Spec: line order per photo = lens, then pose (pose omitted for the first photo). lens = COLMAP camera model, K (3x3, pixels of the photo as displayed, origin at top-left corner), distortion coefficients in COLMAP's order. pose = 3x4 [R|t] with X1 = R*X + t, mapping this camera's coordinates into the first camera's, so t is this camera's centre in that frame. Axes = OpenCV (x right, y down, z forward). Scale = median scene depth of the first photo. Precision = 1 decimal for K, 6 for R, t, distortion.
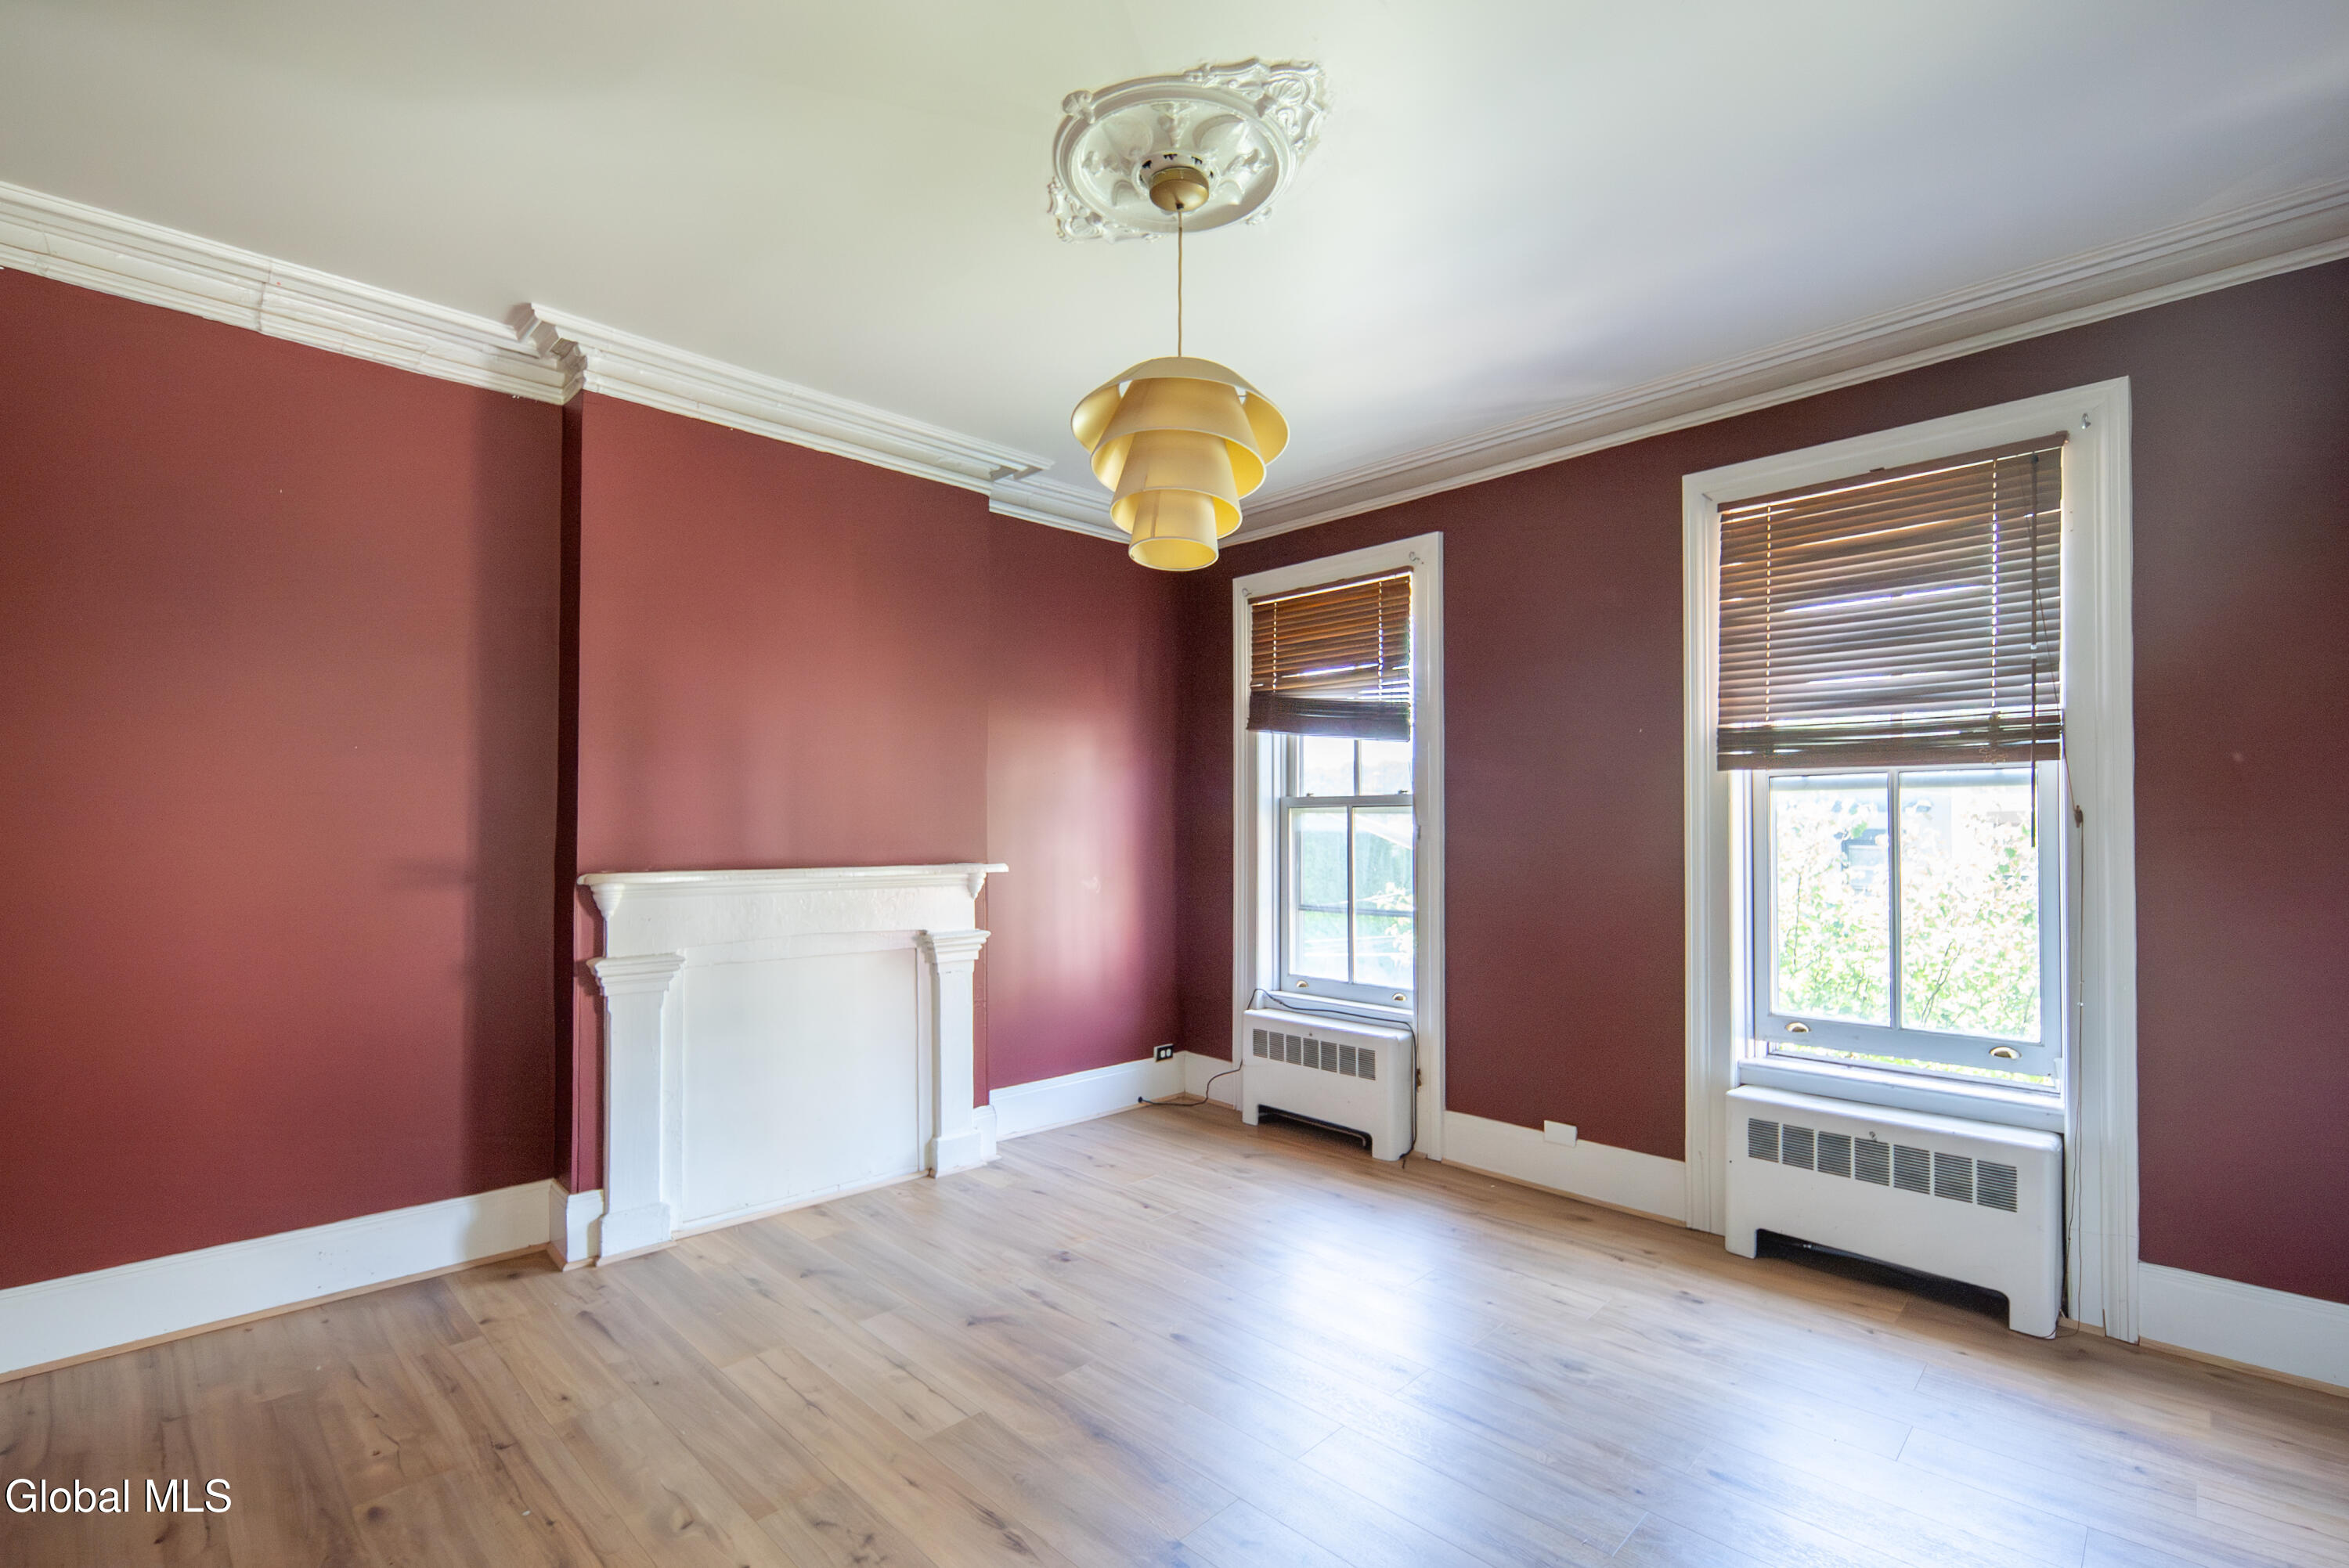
lens RADIAL K [[1053.1, 0, 1114.7], [0, 1053.1, 817.7], [0, 0, 1]] dist [0.002980, 0.000441]
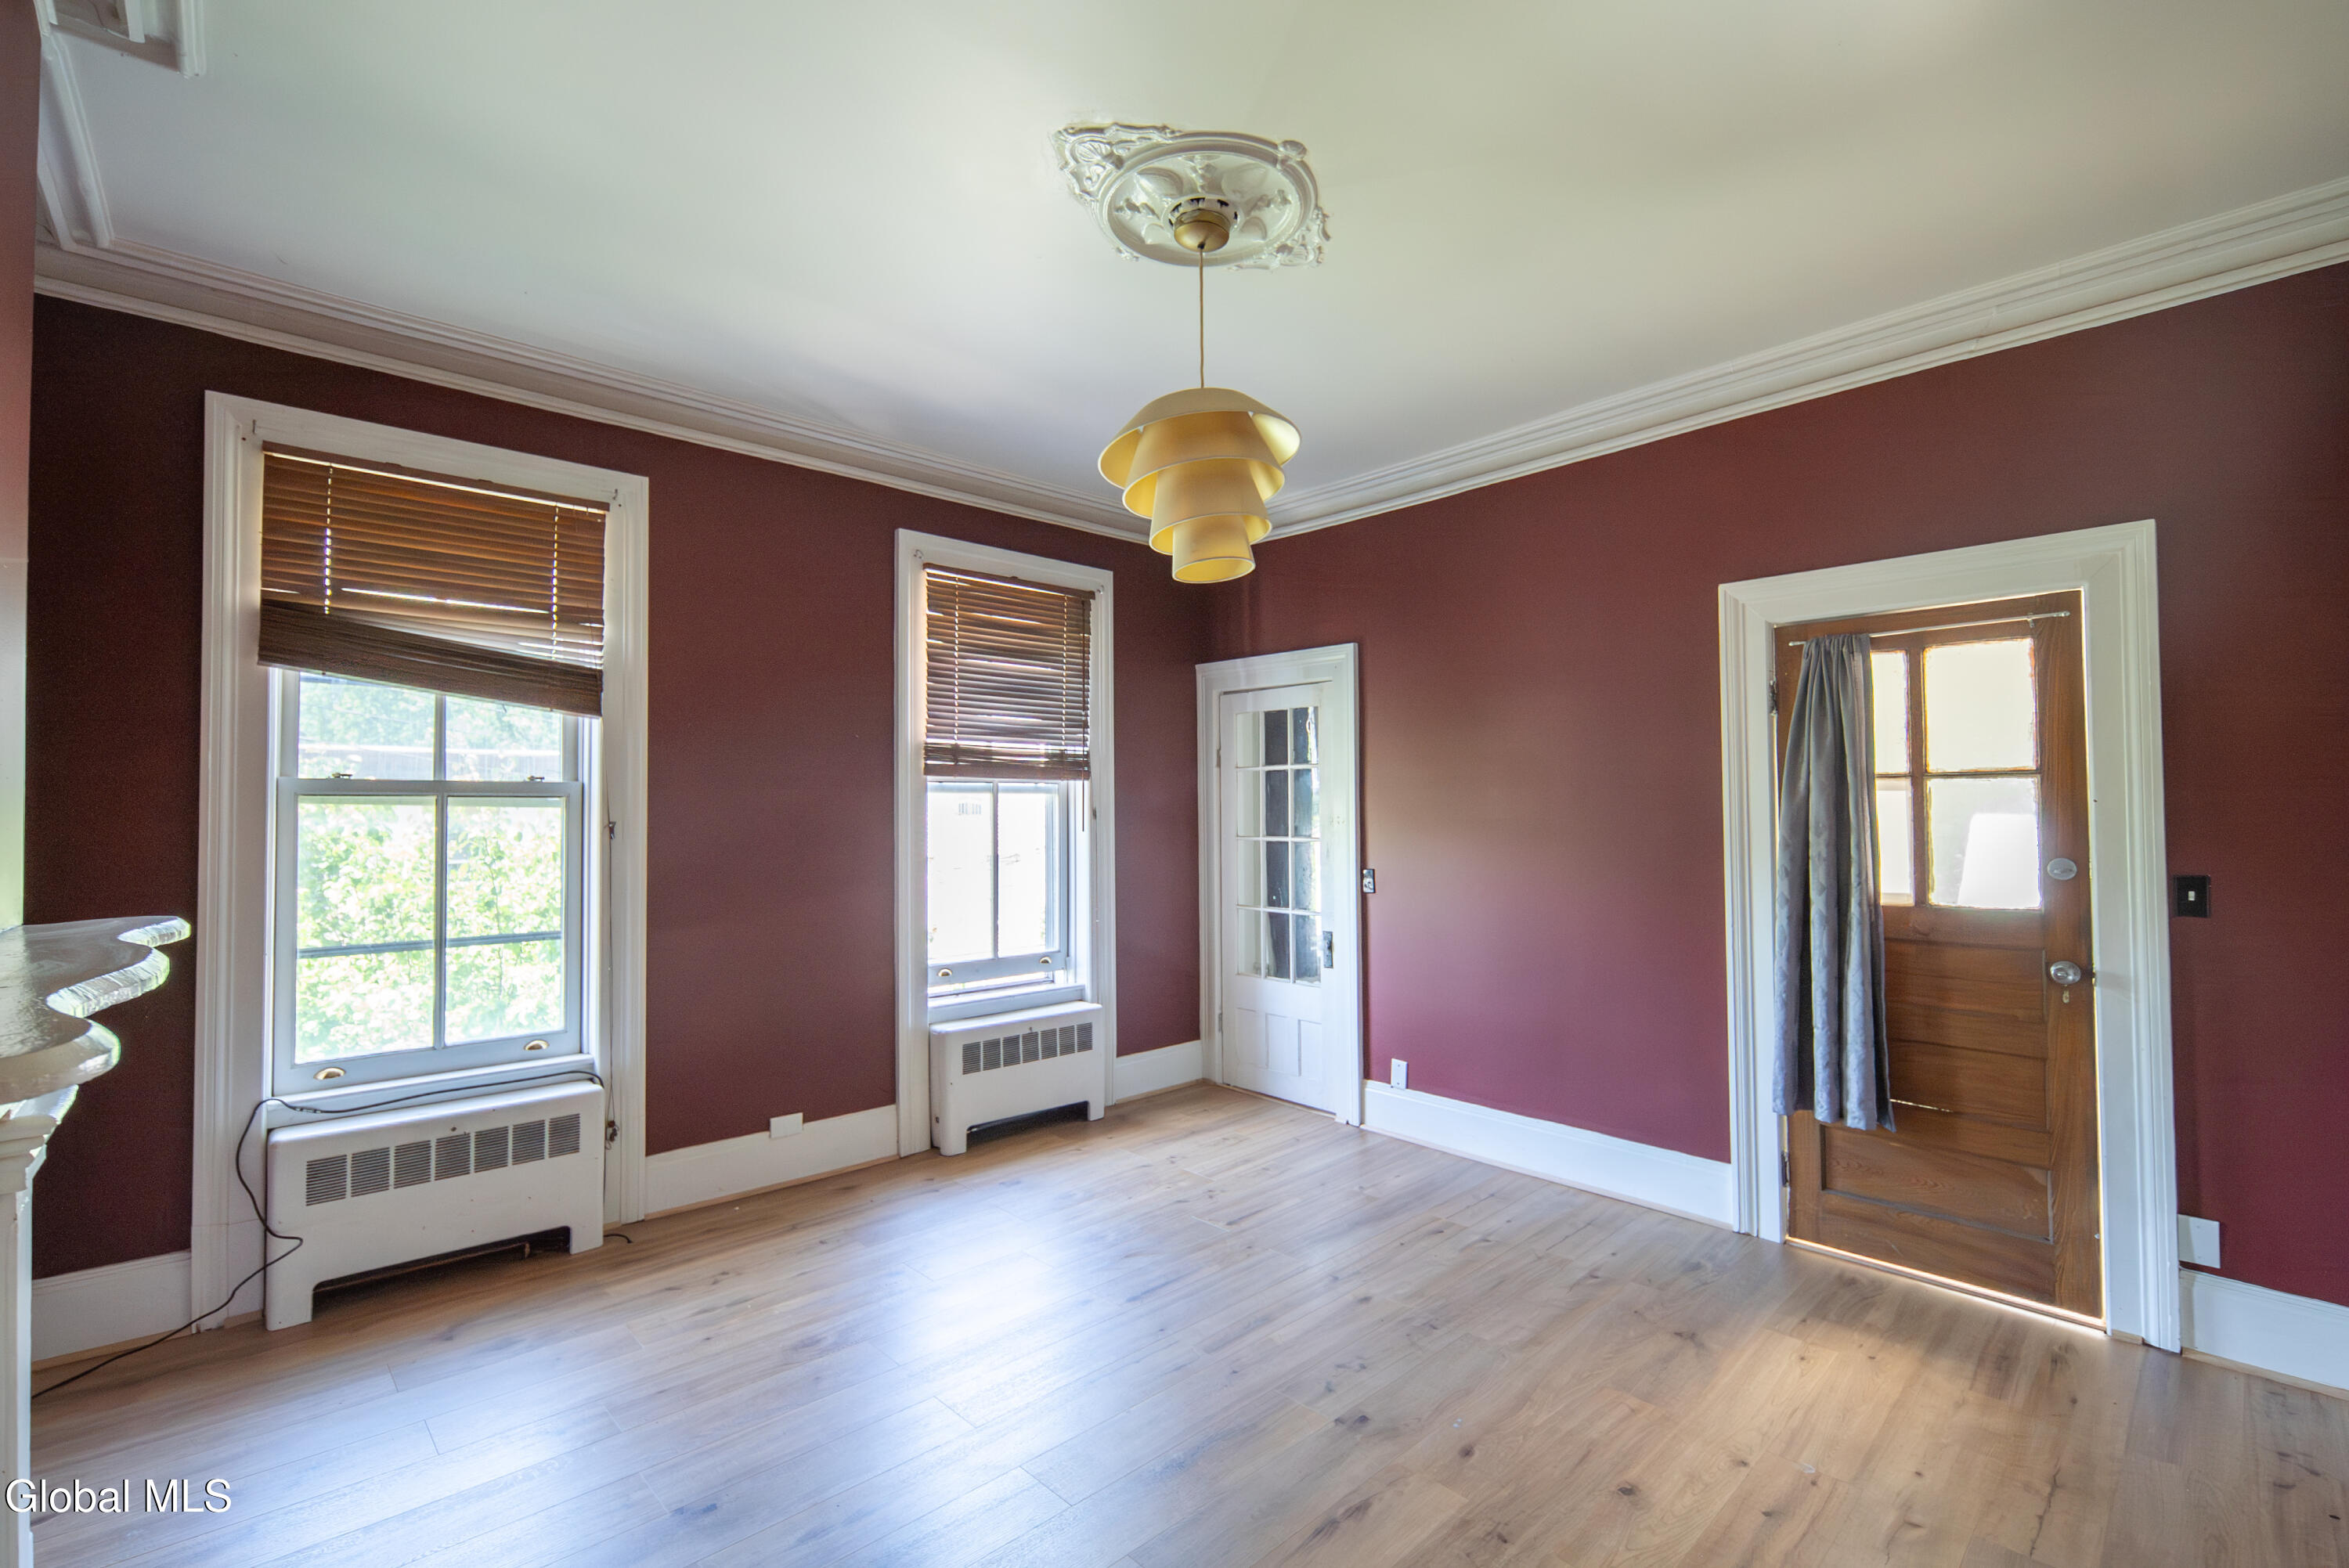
lens RADIAL K [[1035.9, 0, 1166.2], [0, 1035.9, 791.9], [0, 0, 1]] dist [0.002525, -0.000412]
pose [[0.007094, 0.026668, 0.999619, -0.582521], [0.001108, 0.999644, -0.026676, 0.006910], [-0.999974, 0.001297, 0.007062, 0.635369]]
